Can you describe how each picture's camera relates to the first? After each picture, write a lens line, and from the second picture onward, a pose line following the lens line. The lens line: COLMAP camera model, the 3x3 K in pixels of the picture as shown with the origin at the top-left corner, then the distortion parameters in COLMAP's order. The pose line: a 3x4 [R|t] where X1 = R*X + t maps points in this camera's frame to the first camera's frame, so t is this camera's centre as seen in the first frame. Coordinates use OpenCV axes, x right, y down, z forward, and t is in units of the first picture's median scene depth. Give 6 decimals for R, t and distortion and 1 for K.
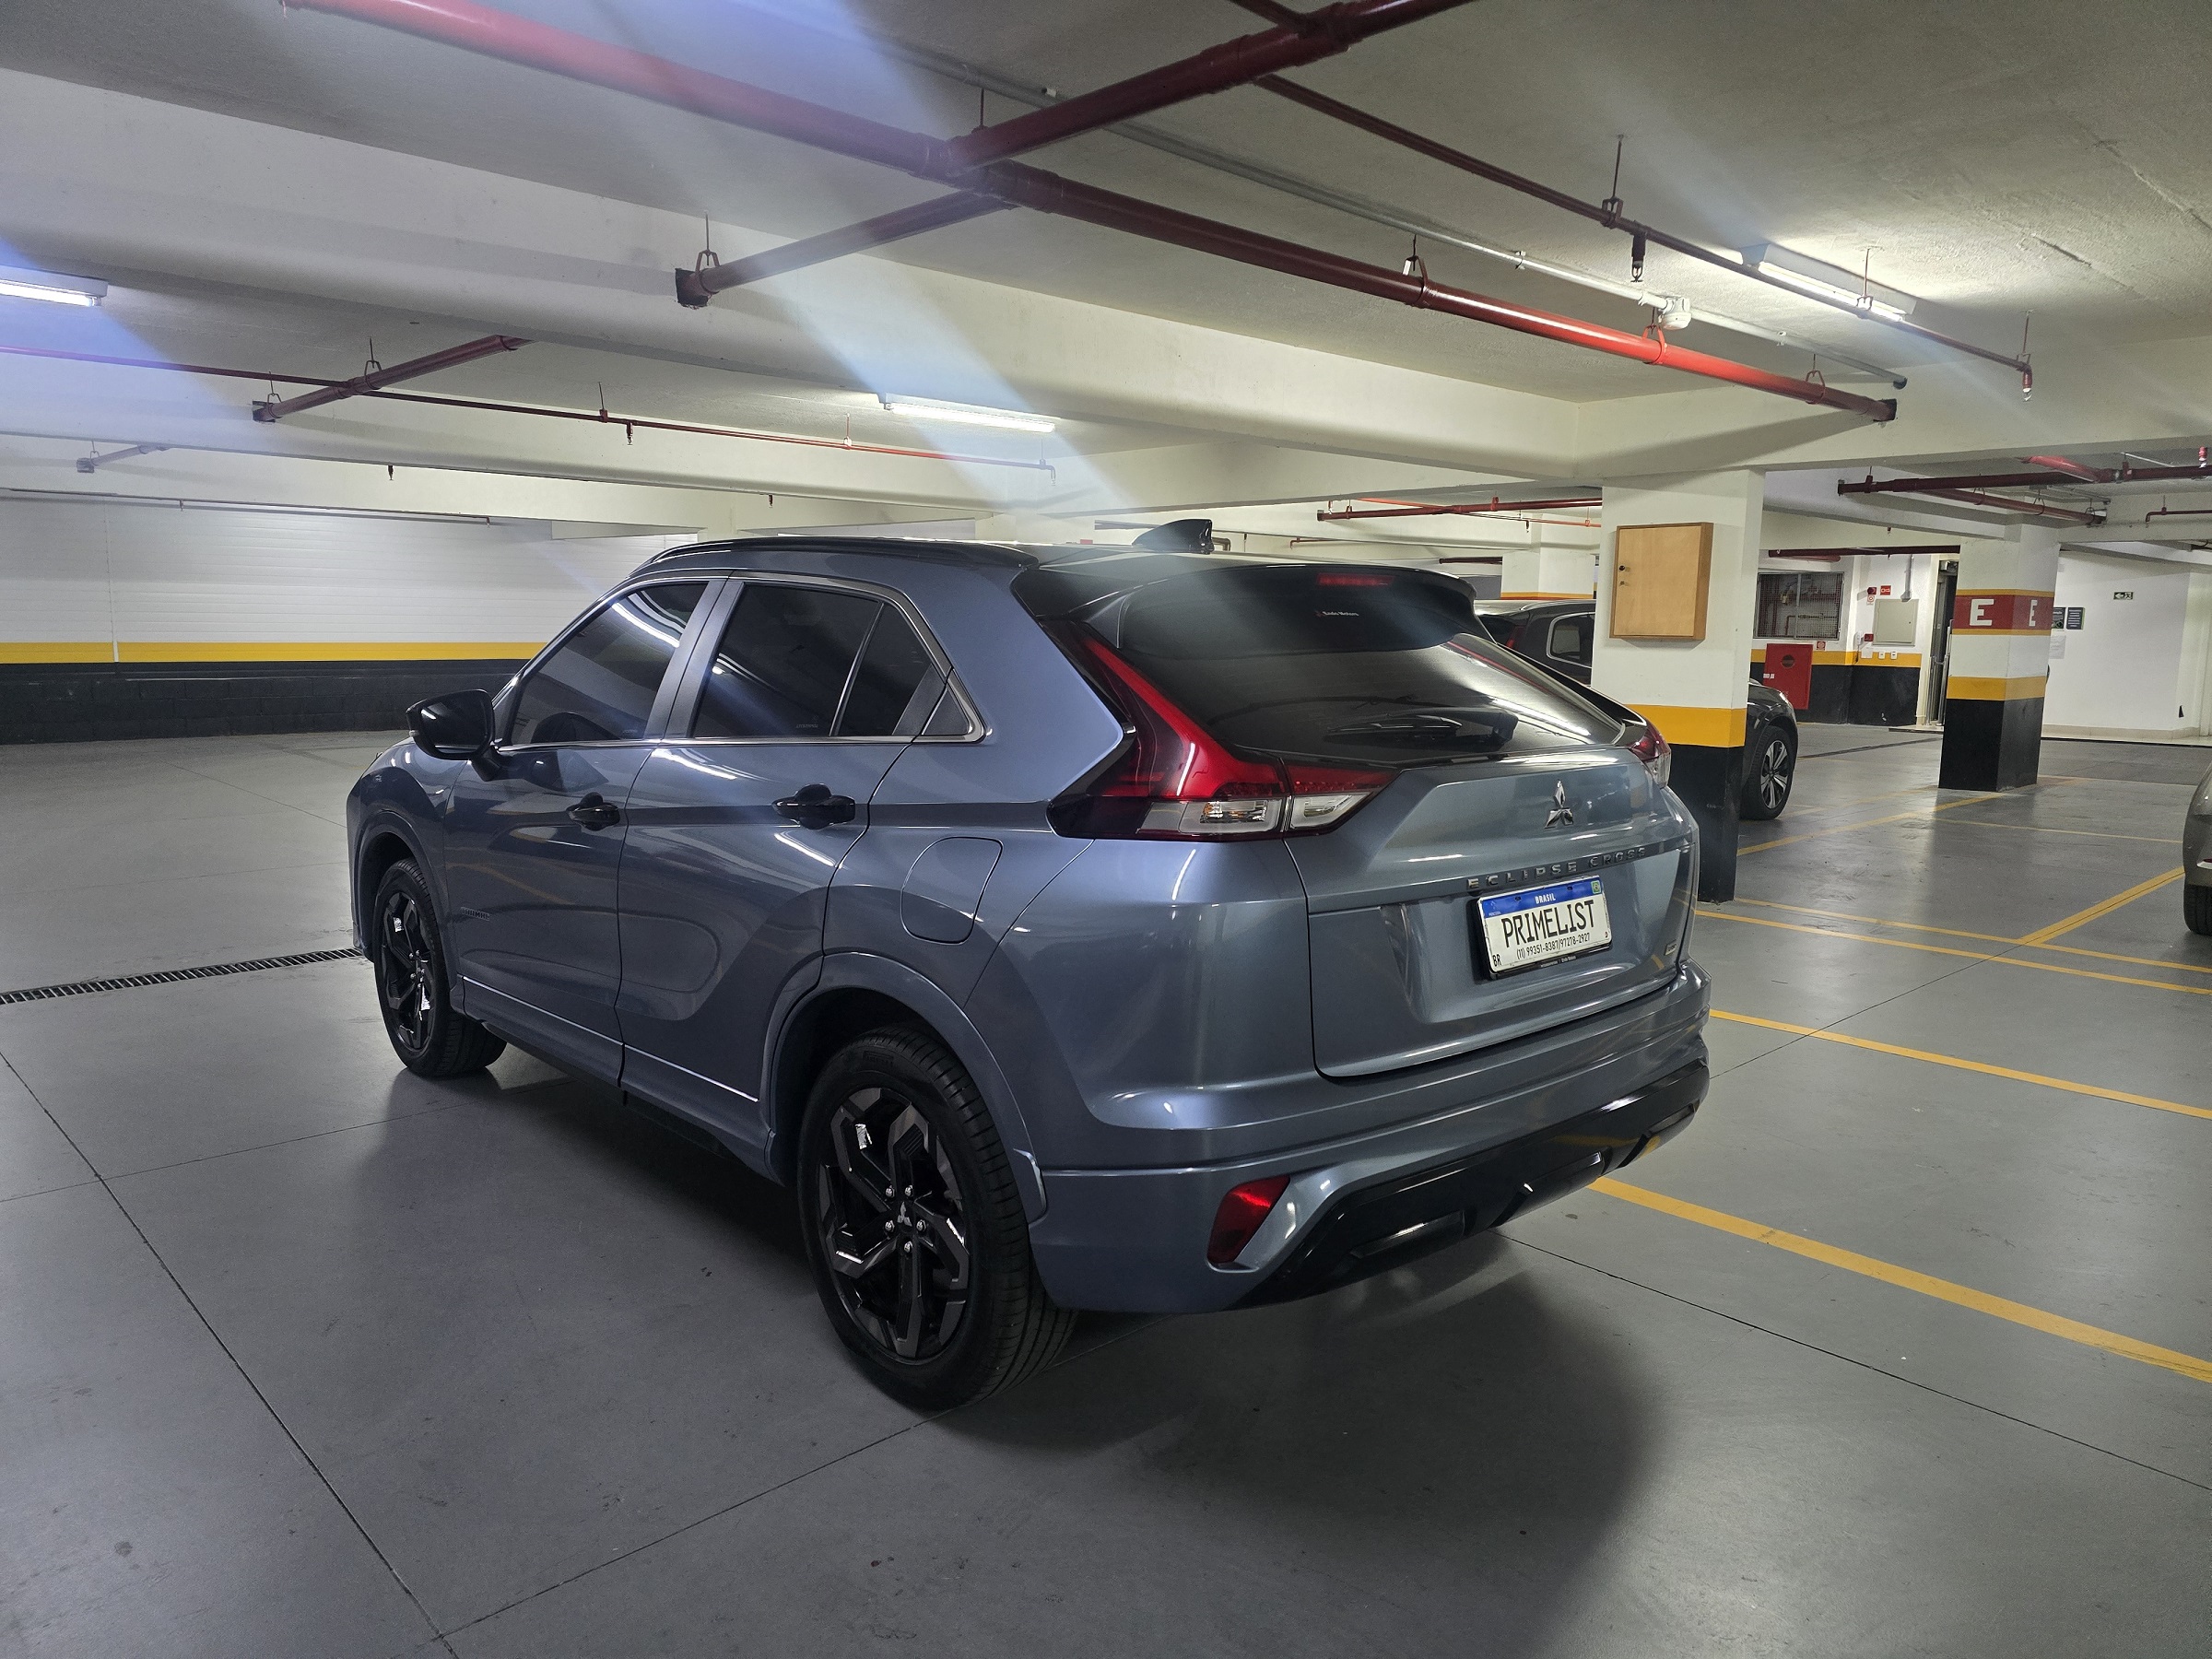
lens RADIAL K [[1470.7, 0, 1105.3], [0, 1470.7, 821.4], [0, 0, 1]] dist [0.062584, -0.064285]
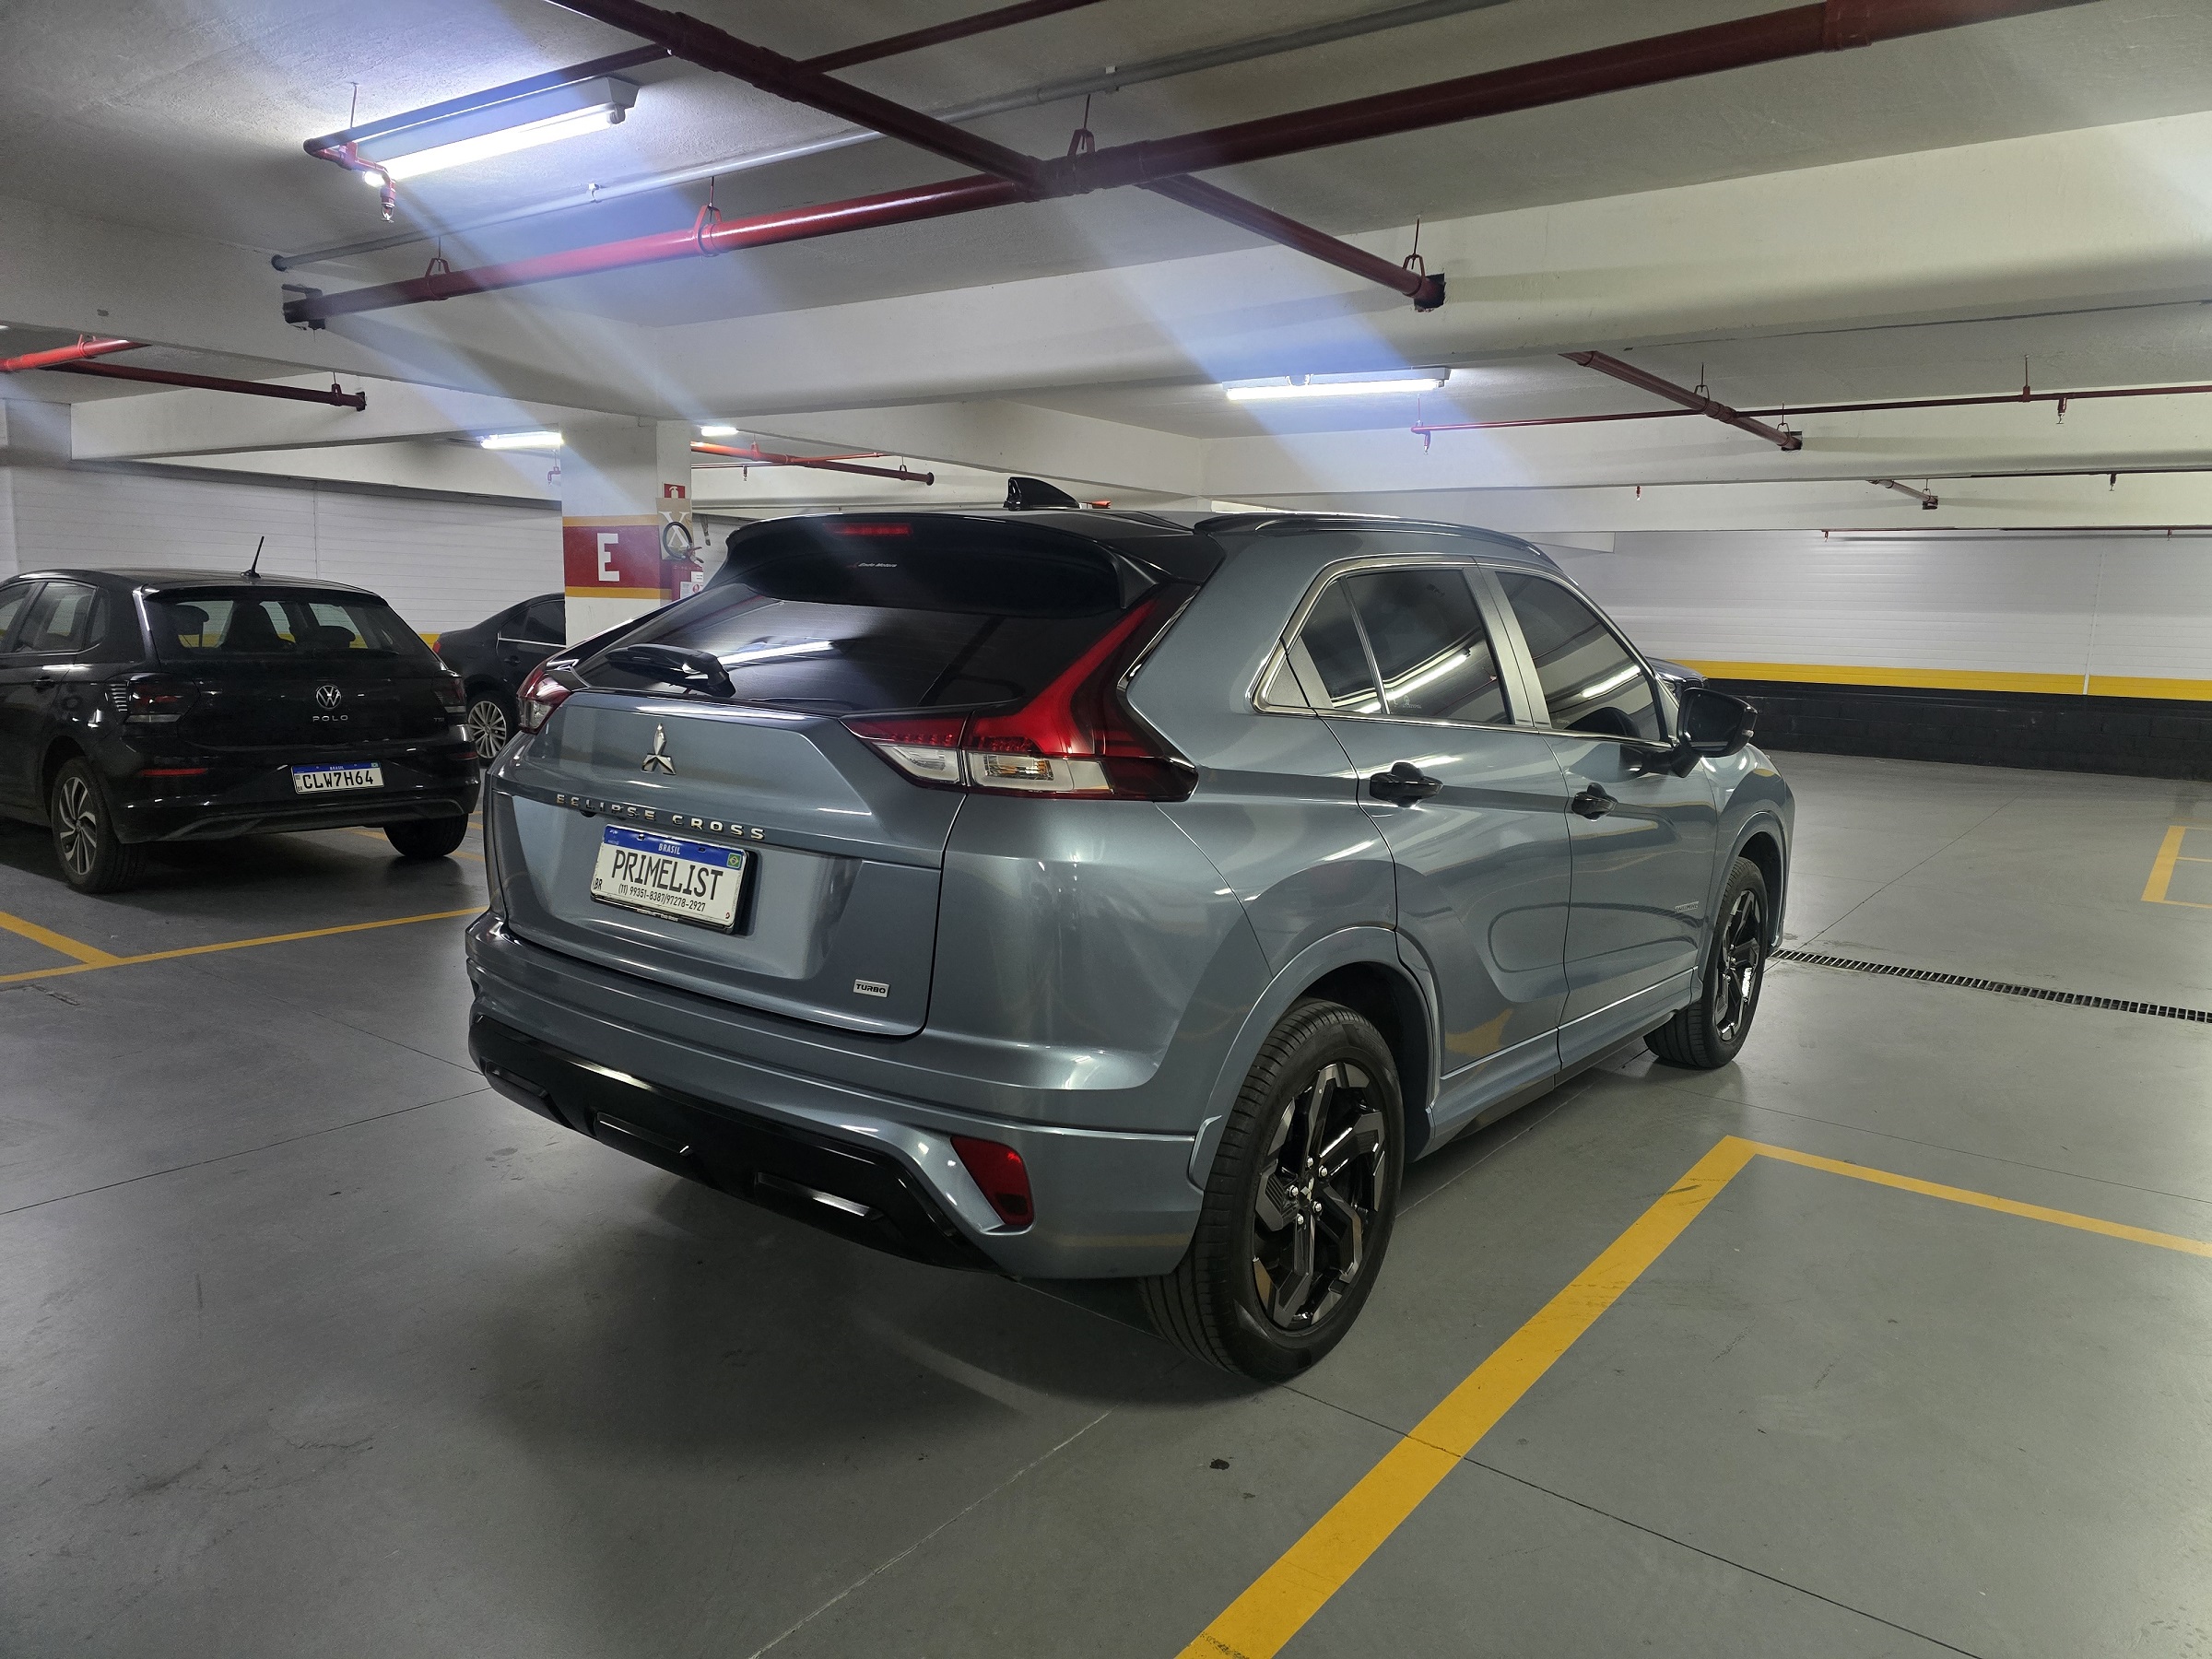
lens RADIAL K [[1452.3, 0, 1106.0], [0, 1452.3, 829.5], [0, 0, 1]] dist [0.067147, -0.057499]
pose [[0.178702, 0.134931, -0.974607, 1.249917], [-0.161199, 0.981182, 0.106284, -0.104866], [0.970608, 0.138112, 0.197090, 1.069011]]
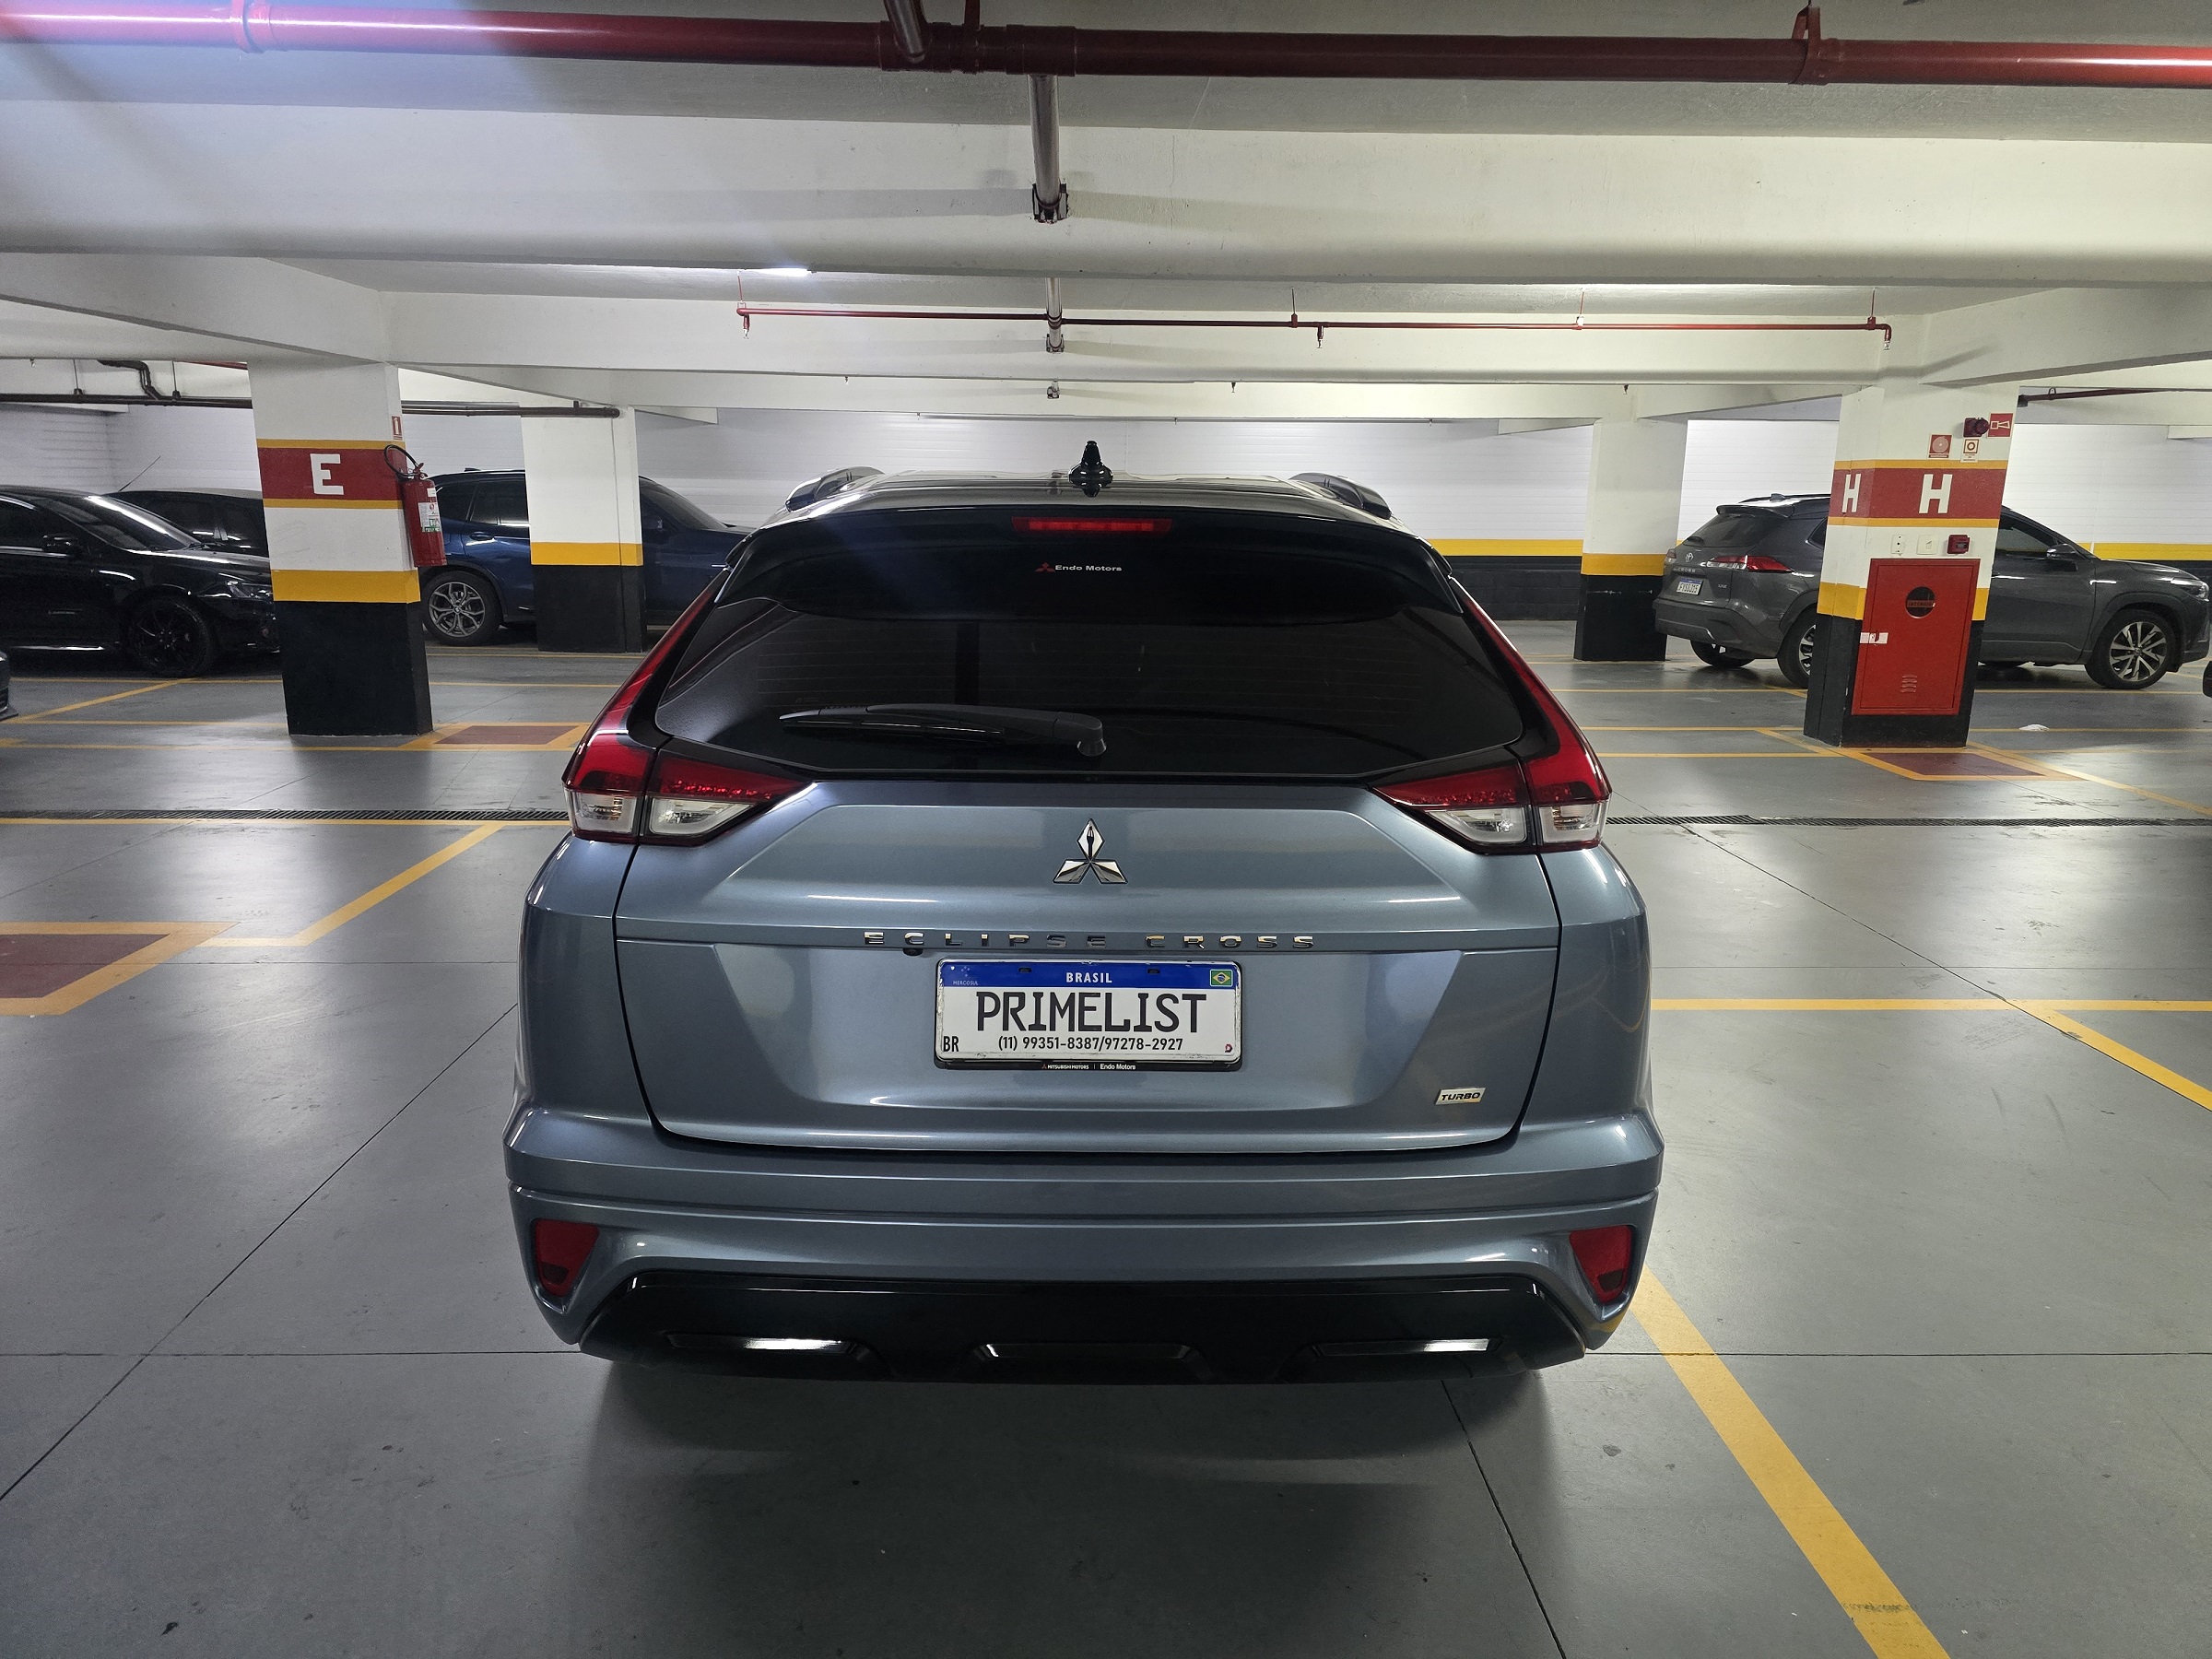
lens RADIAL K [[1474.9, 0, 1076.4], [0, 1474.9, 819.3], [0, 0, 1]] dist [0.065610, -0.062401]
pose [[0.743663, 0.136644, -0.654442, 0.744445], [-0.090049, 0.990443, 0.104473, -0.098423], [0.662462, -0.018761, 0.748860, 0.447756]]
